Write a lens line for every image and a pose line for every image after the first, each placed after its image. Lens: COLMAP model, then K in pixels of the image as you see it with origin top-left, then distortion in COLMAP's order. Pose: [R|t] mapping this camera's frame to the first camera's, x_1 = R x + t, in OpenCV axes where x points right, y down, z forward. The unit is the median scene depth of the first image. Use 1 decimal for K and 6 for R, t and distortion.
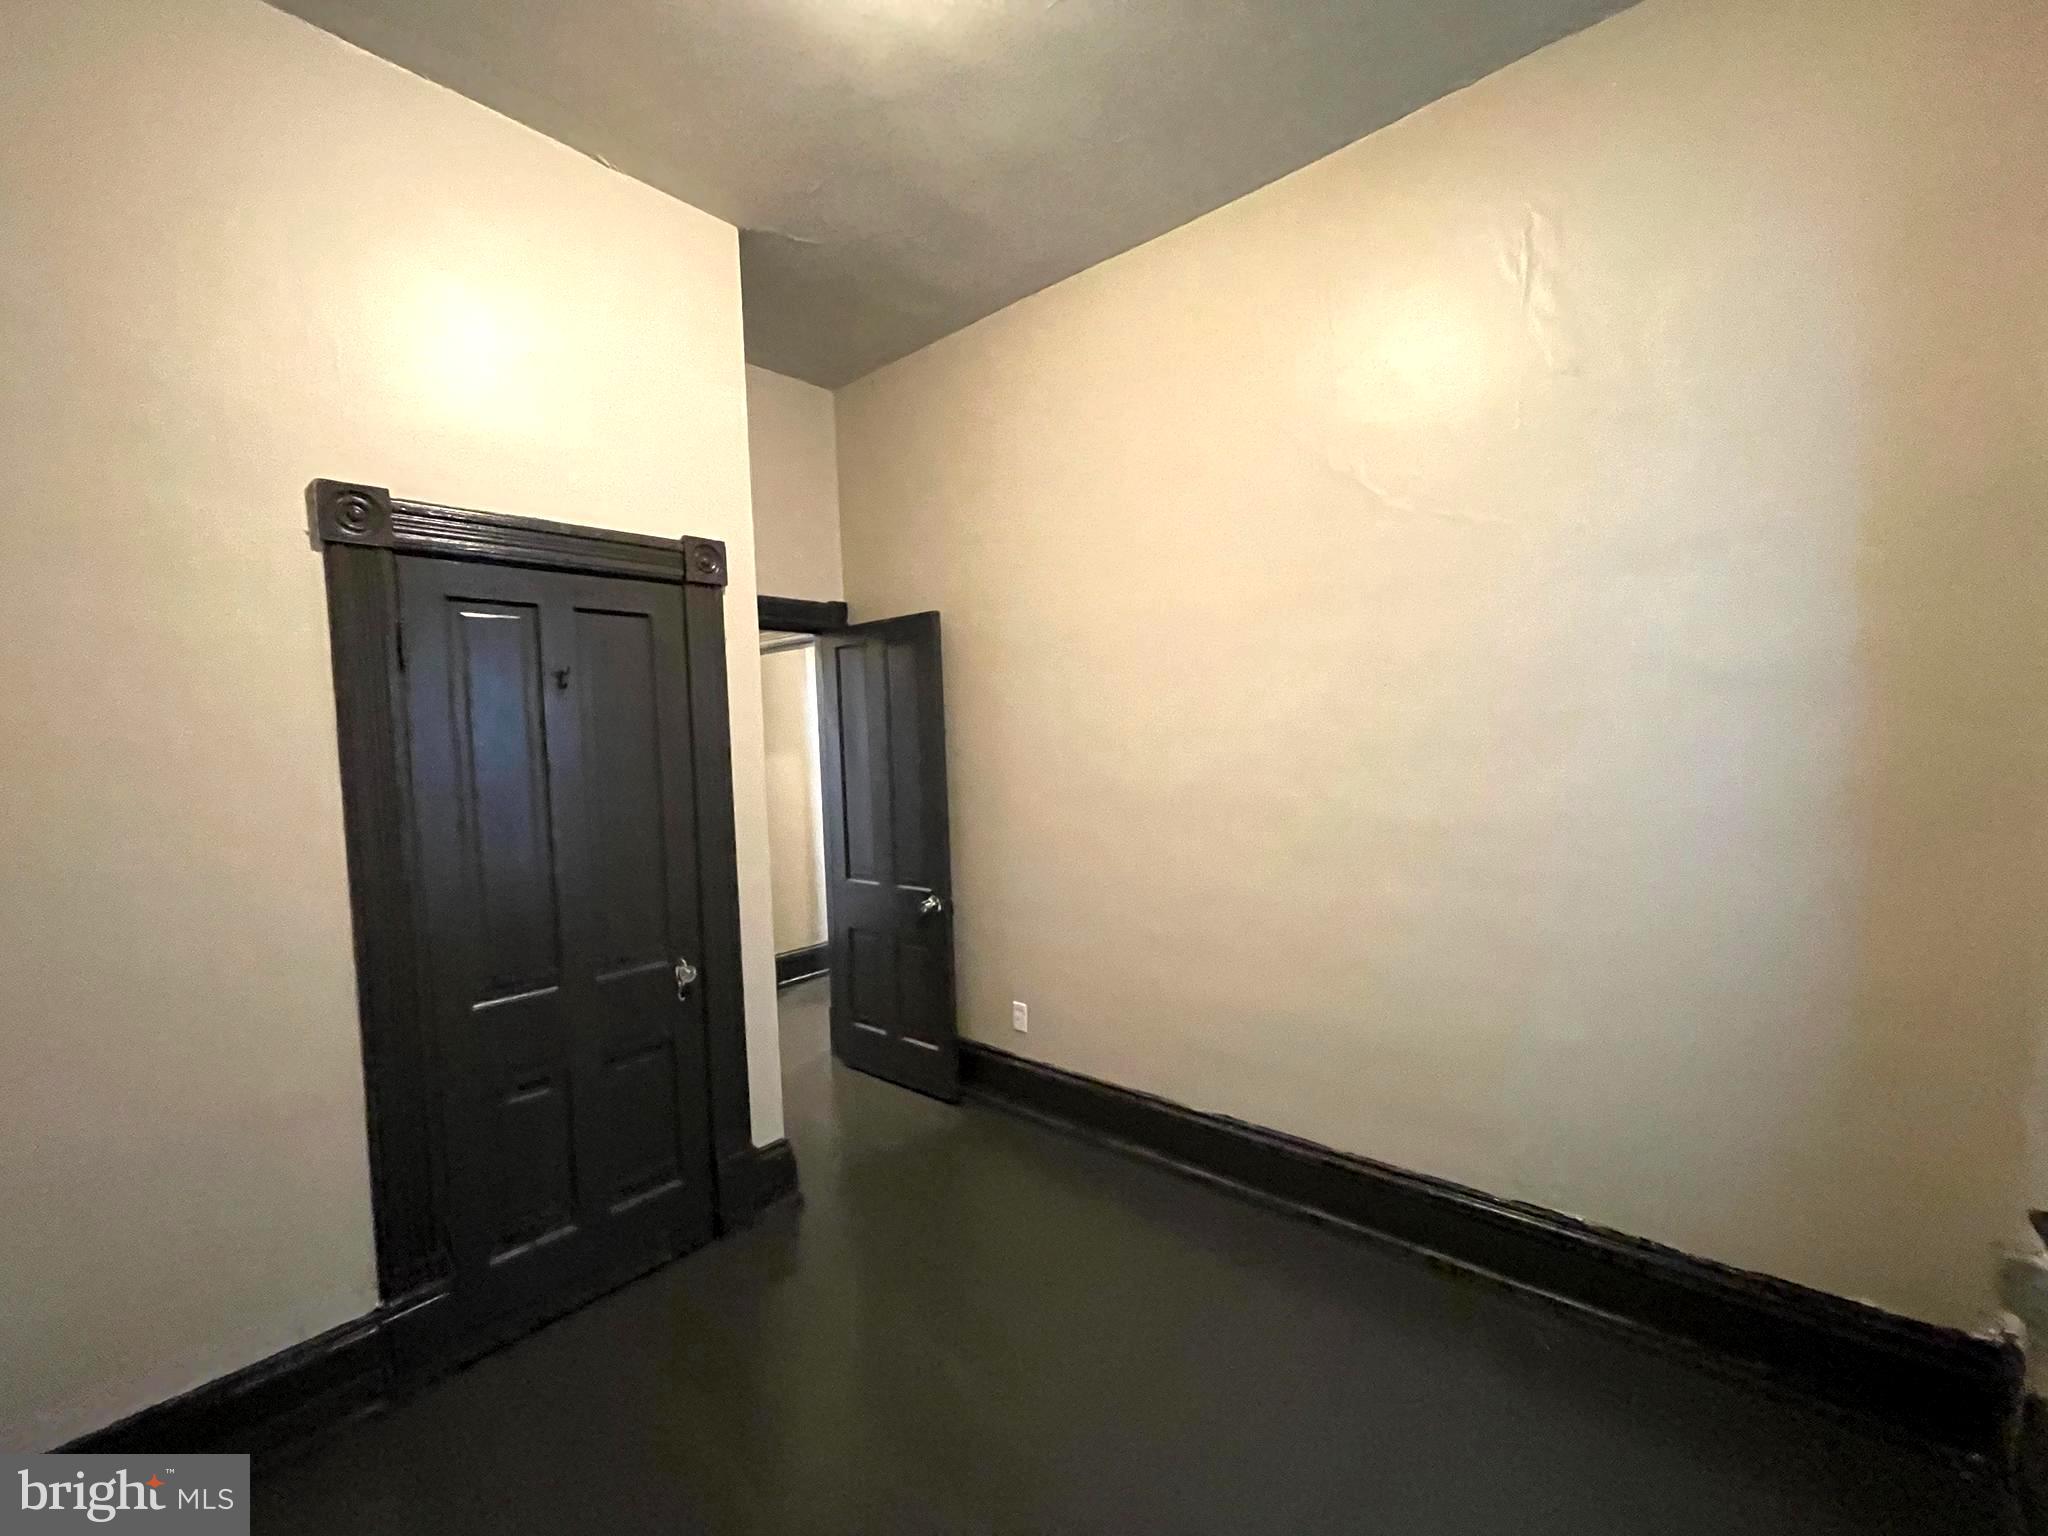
lens RADIAL K [[822.8, 0, 1016.8], [0, 822.8, 772.2], [0, 0, 1]] dist [-0.002048, -0.000455]
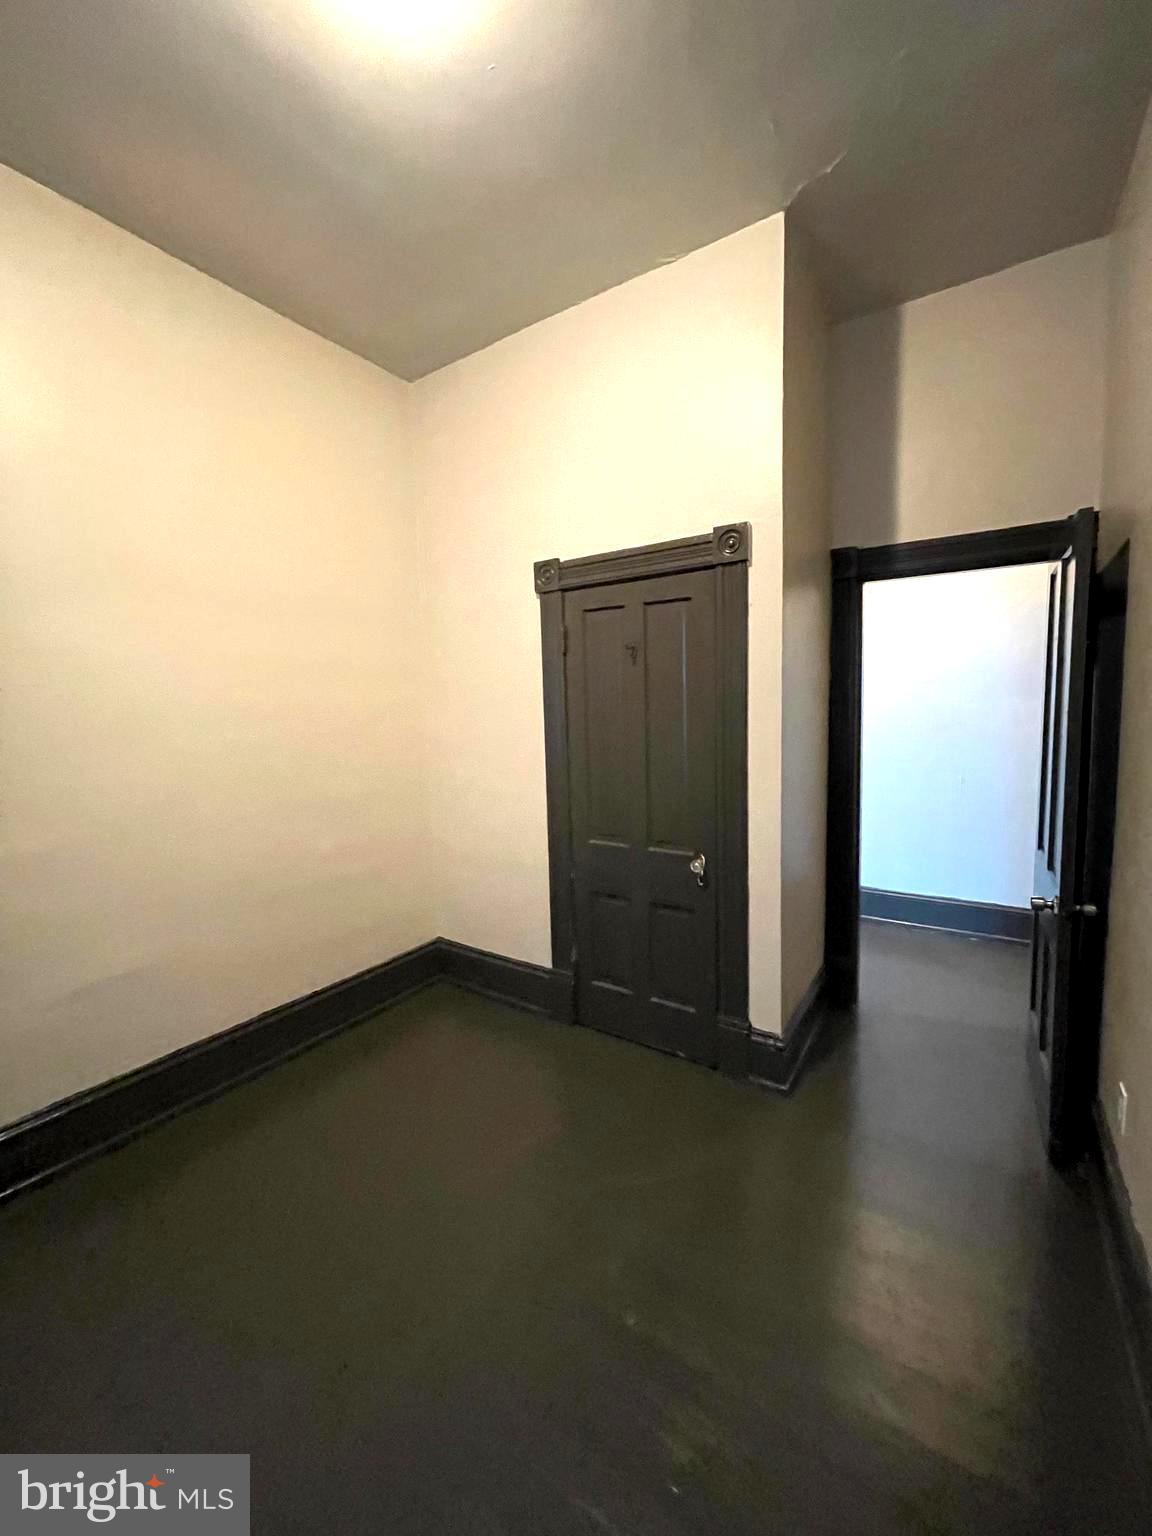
lens RADIAL K [[617.1, 0, 573.7], [0, 617.1, 761.4], [0, 0, 1]] dist [-0.002048, -0.000455]
pose [[0.136201, 0.134063, -0.981568, 0.548291], [-0.021269, 0.990969, 0.132396, -0.055933], [0.990453, 0.002845, 0.137823, 0.672853]]
